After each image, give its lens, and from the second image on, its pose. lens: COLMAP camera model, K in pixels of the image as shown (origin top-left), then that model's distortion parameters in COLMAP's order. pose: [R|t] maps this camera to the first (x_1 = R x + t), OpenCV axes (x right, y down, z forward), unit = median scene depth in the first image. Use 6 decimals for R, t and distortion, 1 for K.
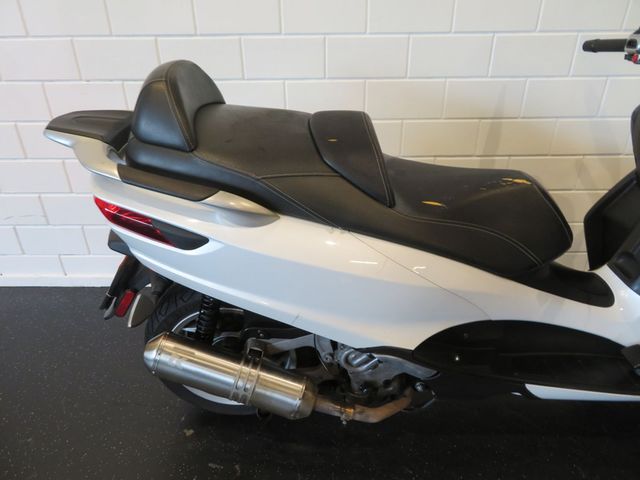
lens RADIAL K [[459.5, 0, 320.0], [0, 459.5, 240.0], [0, 0, 1]] dist [-0.002646, 0.003730]
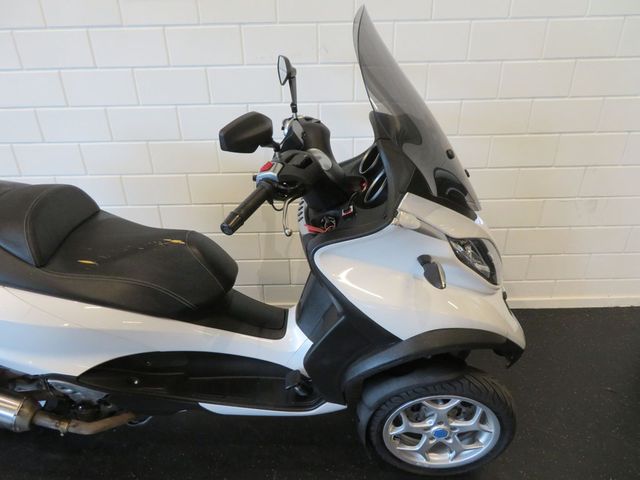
lens RADIAL K [[456.4, 0, 320.0], [0, 456.4, 240.0], [0, 0, 1]] dist [-0.009752, -0.000918]
pose [[0.999950, -0.003800, 0.009219, 0.742764], [0.004071, 0.999554, -0.029571, -0.084594], [-0.009103, 0.029607, 0.999520, -0.238082]]
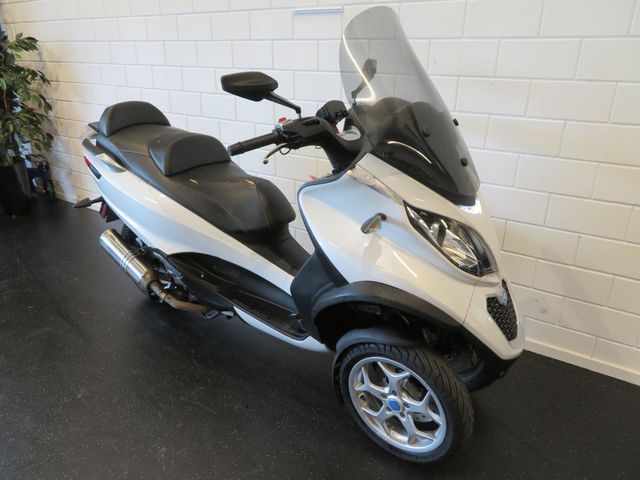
lens RADIAL K [[456.4, 0, 320.0], [0, 456.4, 240.0], [0, 0, 1]] dist [-0.009752, -0.000918]
pose [[0.833573, 0.231157, -0.501720, 1.412855], [-0.294531, 0.954352, -0.049645, 0.078189], [0.467342, 0.189155, 0.863604, -0.286711]]
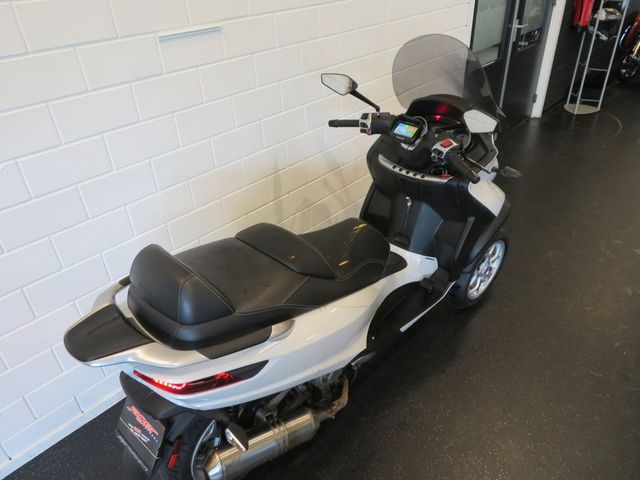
lens RADIAL K [[456.4, 0, 320.0], [0, 456.4, 240.0], [0, 0, 1]] dist [-0.009752, -0.000918]
pose [[0.678108, -0.415049, 0.606551, -0.633895], [0.391554, 0.902425, 0.179762, -0.399049], [-0.621977, 0.115600, 0.774455, -0.170481]]
